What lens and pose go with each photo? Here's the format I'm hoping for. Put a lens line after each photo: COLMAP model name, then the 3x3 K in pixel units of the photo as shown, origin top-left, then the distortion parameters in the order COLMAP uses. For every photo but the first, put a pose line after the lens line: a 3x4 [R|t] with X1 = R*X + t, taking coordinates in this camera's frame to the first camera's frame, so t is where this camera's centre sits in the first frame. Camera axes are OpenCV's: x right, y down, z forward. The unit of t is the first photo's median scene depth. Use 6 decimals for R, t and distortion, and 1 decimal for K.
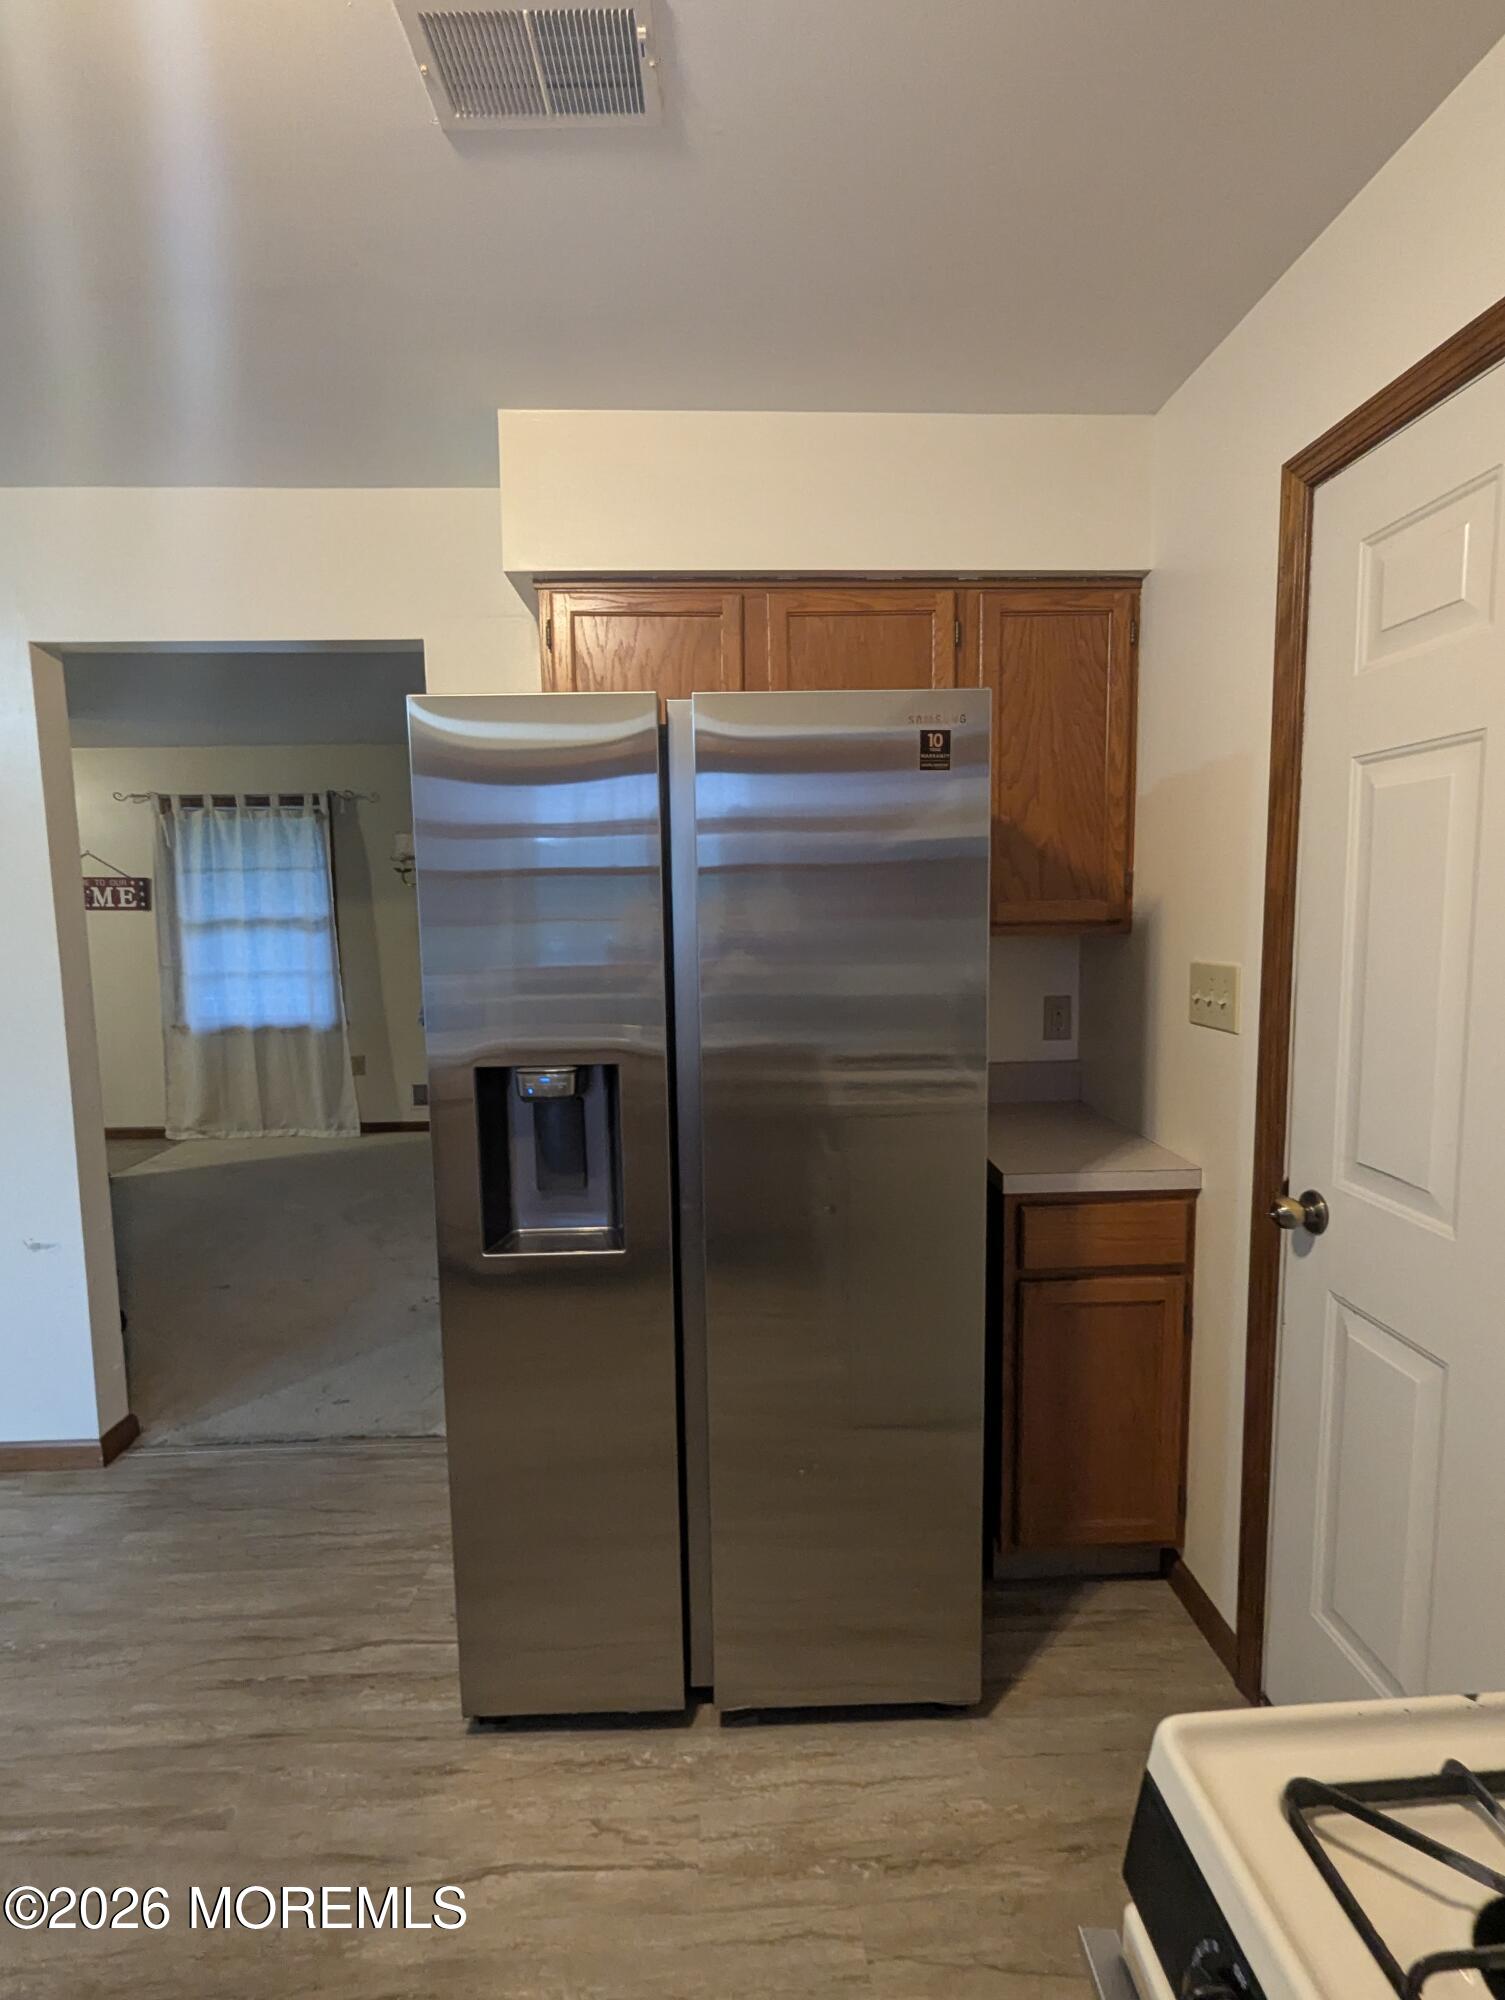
lens RADIAL K [[948.1, 0, 749.0], [0, 948.1, 1001.9], [0, 0, 1]] dist [0.002462, 0.000112]
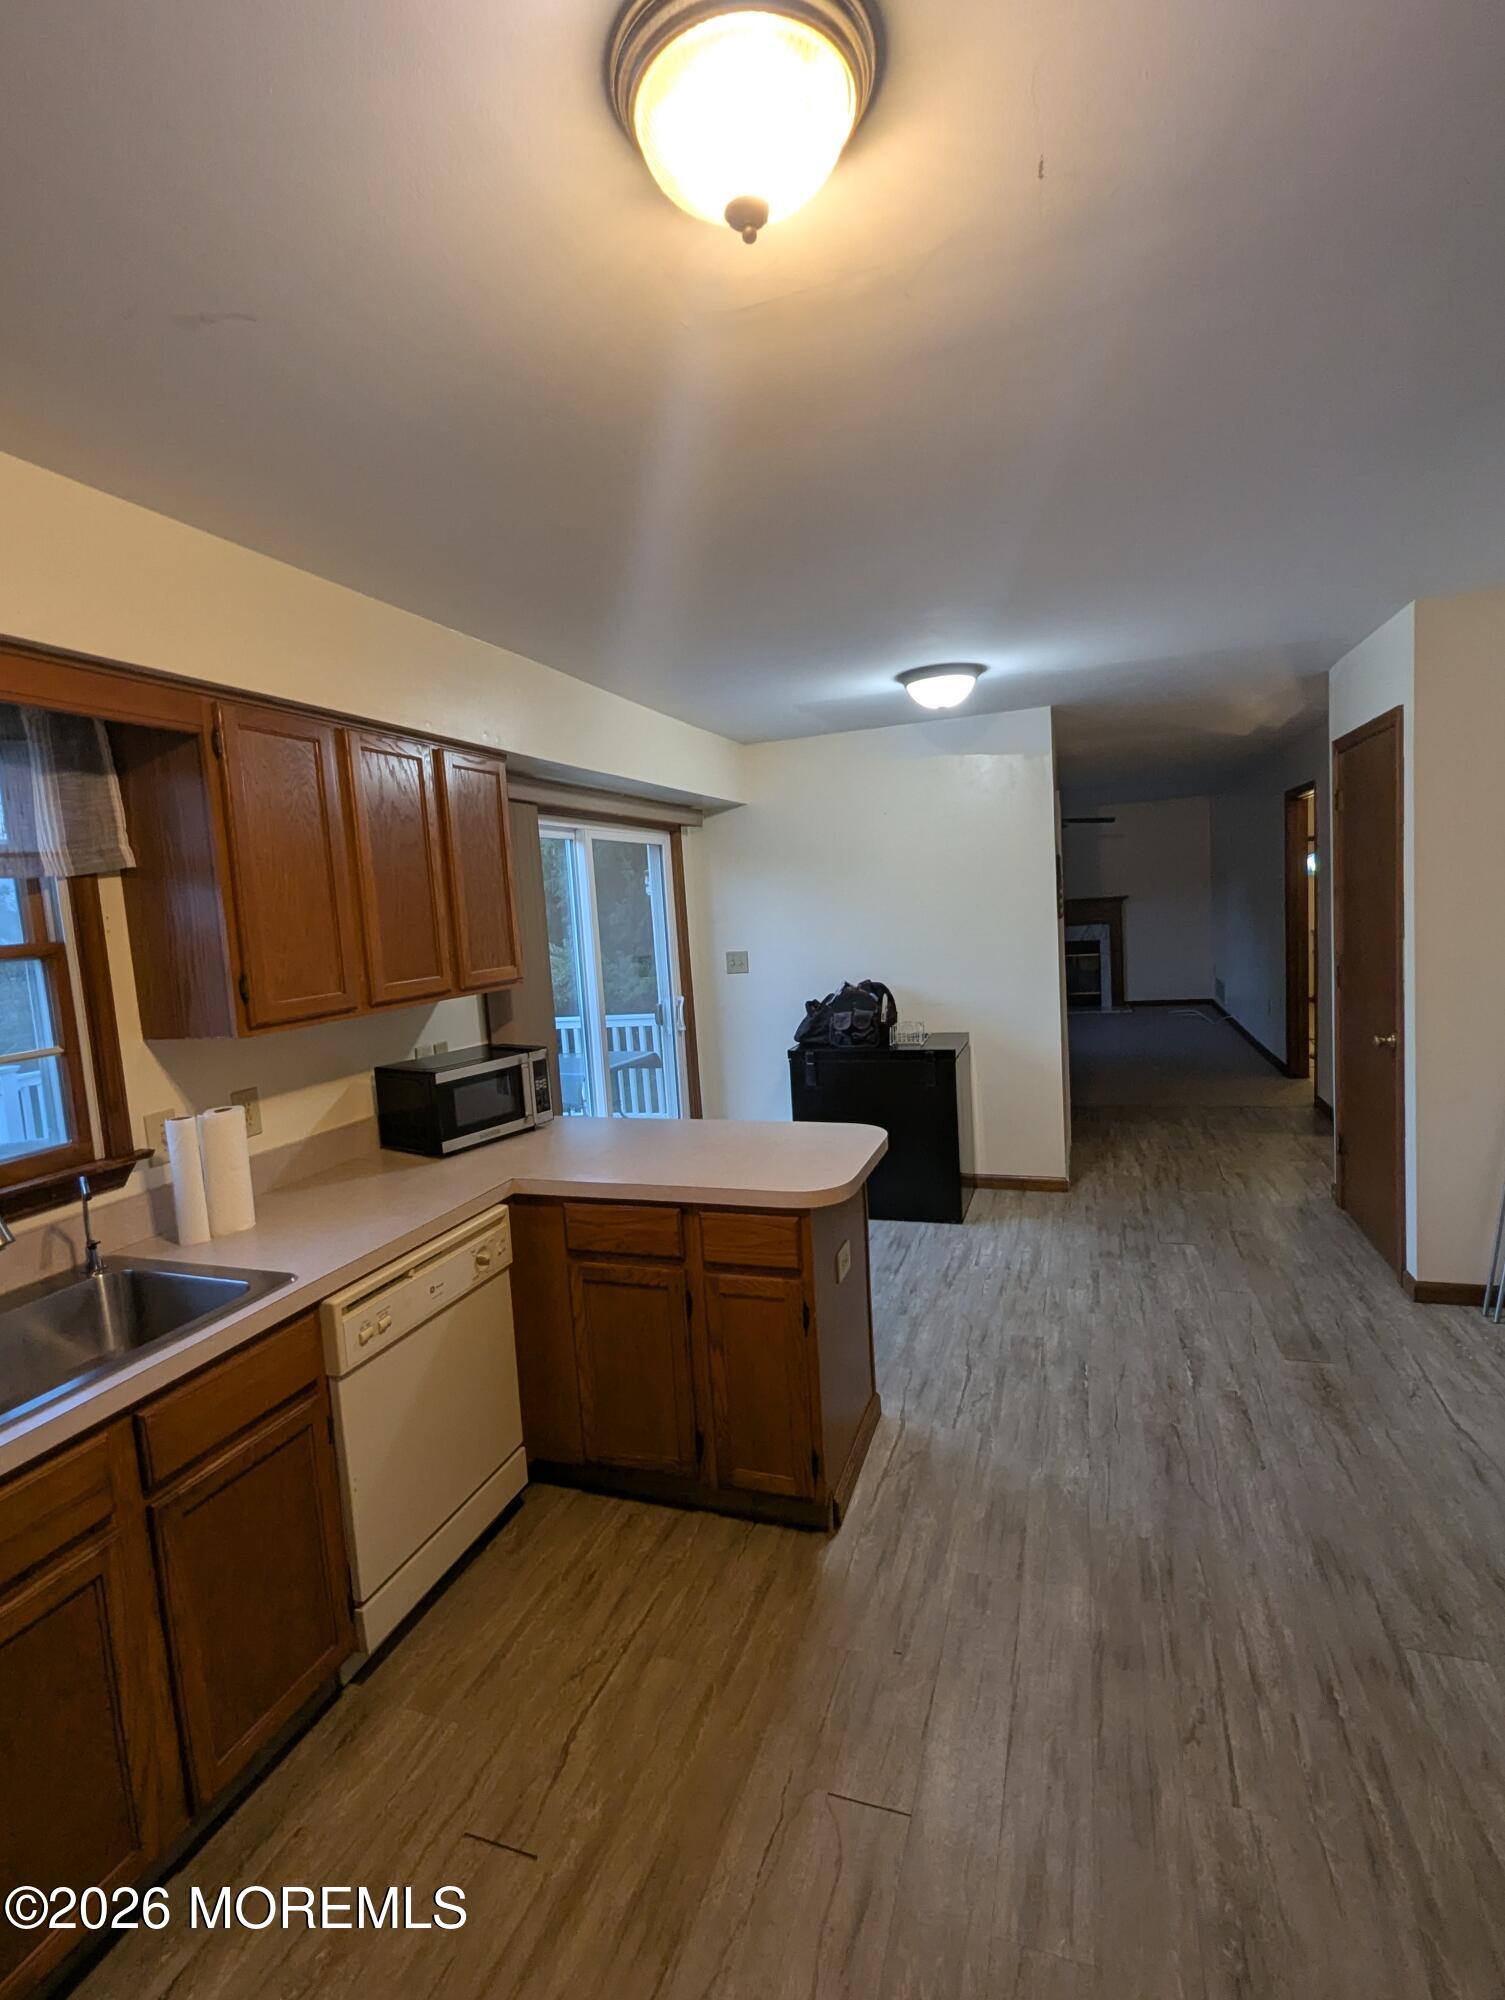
lens RADIAL K [[948.1, 0, 731.8], [0, 948.1, 1003.1], [0, 0, 1]] dist [0.002462, 0.000112]
pose [[-0.376244, 0.130290, -0.917314, 0.388560], [-0.028901, 0.987931, 0.152174, -0.165737], [0.926070, 0.083766, -0.367937, 0.640613]]
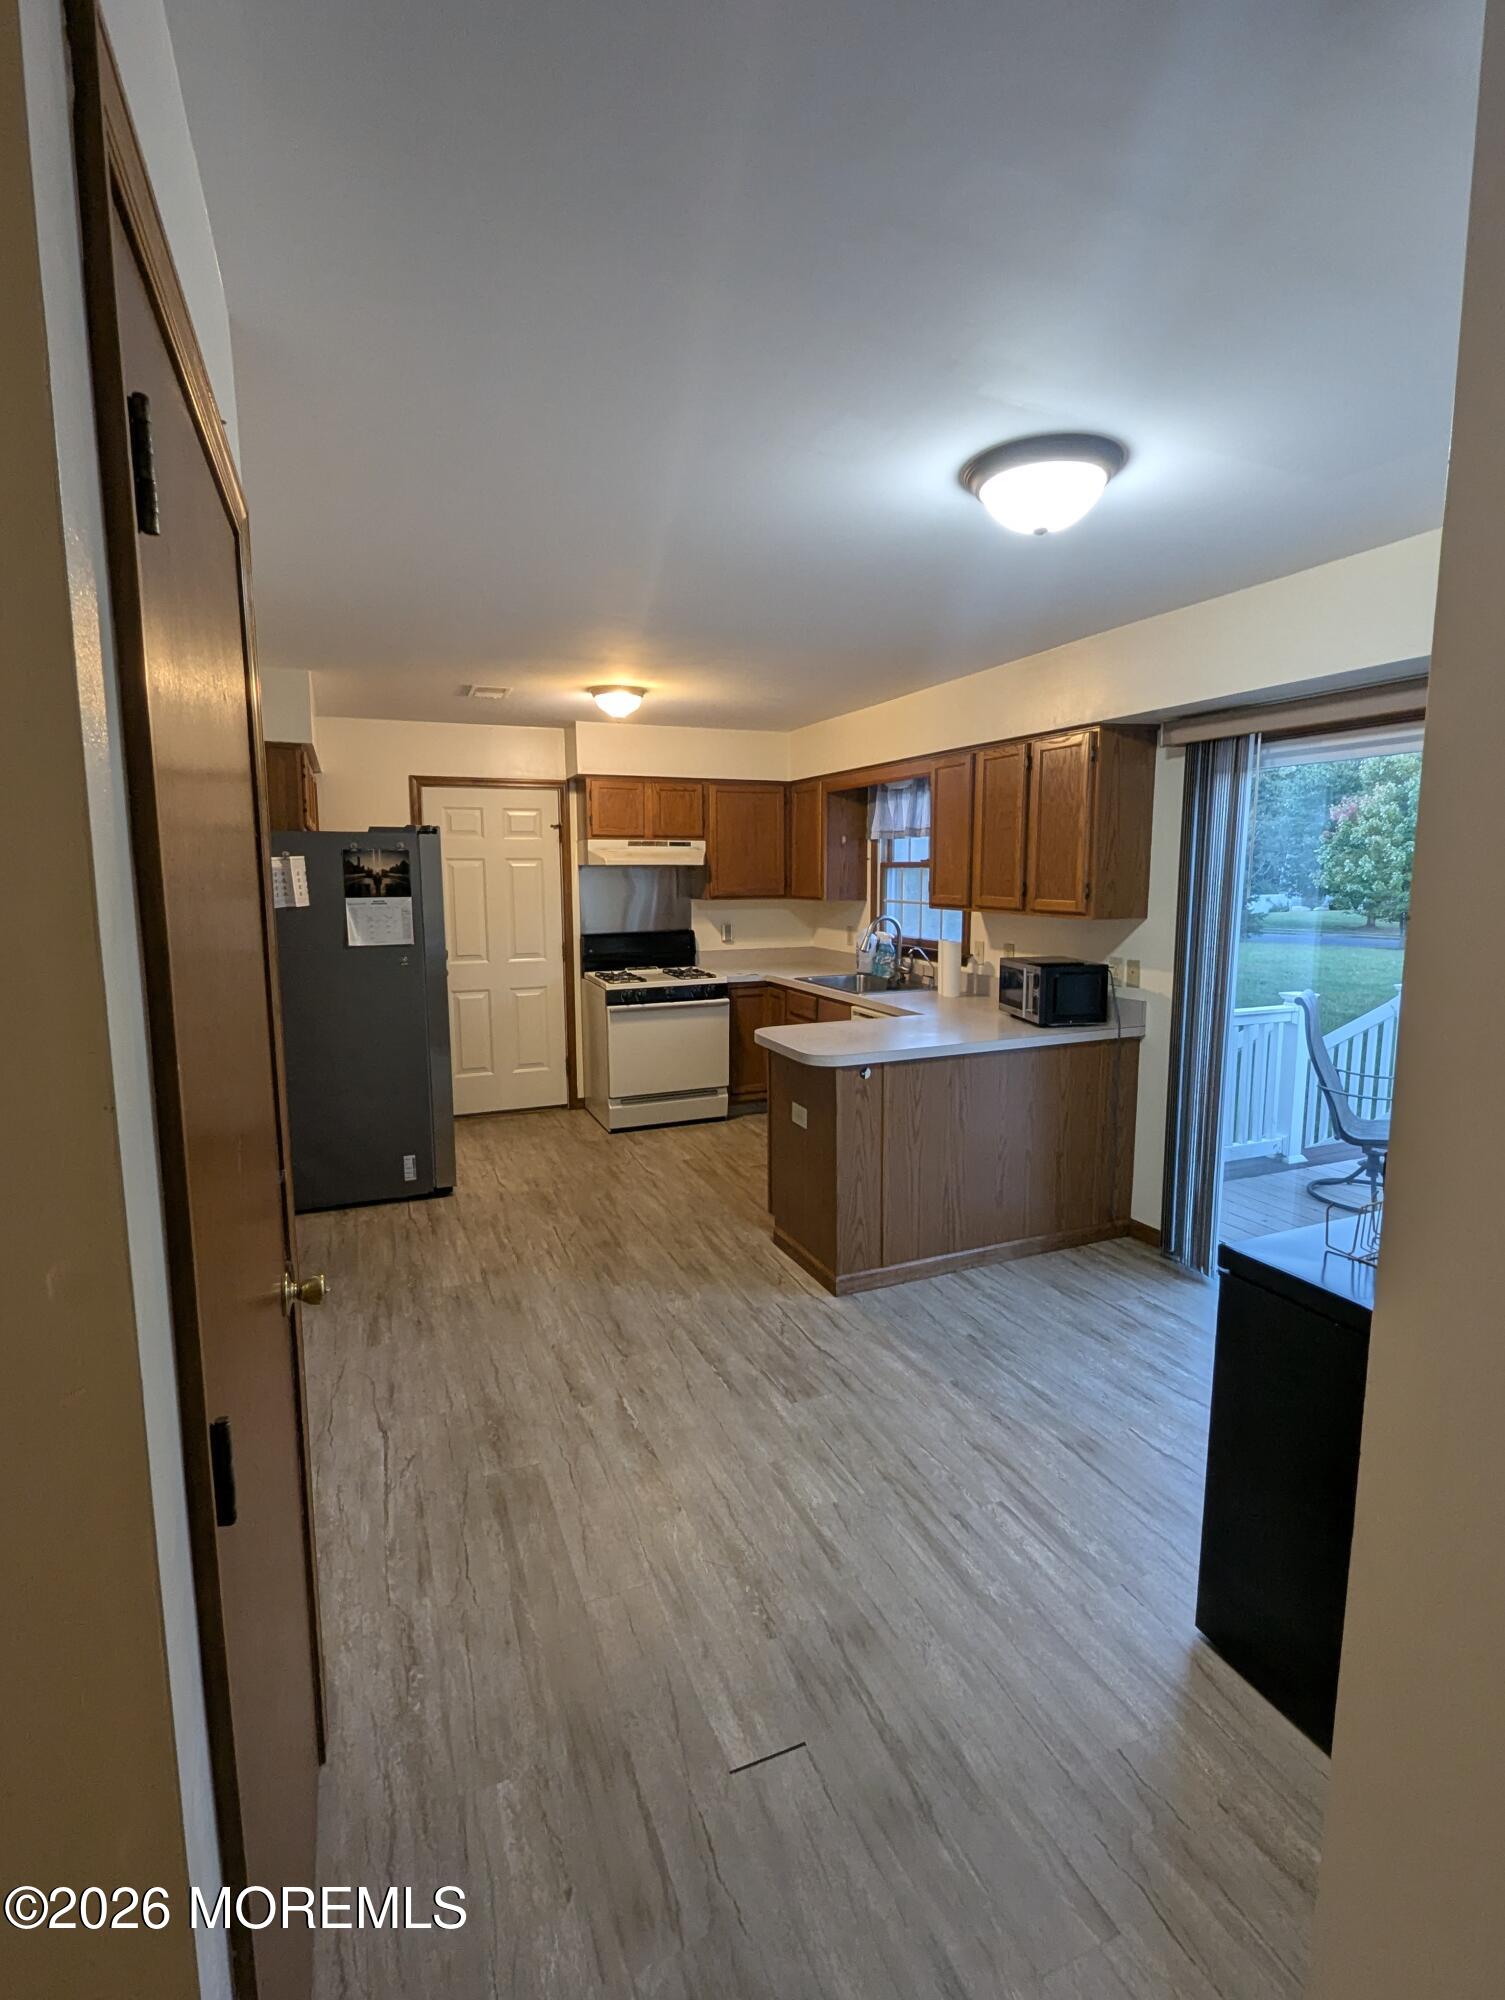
lens RADIAL K [[948.1, 0, 751.9], [0, 948.1, 995.8], [0, 0, 1]] dist [0.002462, 0.000112]
pose [[-0.351234, -0.116131, 0.929058, -3.542173], [0.106454, 0.980890, 0.162855, -0.174702], [-0.930216, 0.156103, -0.332159, 1.145484]]
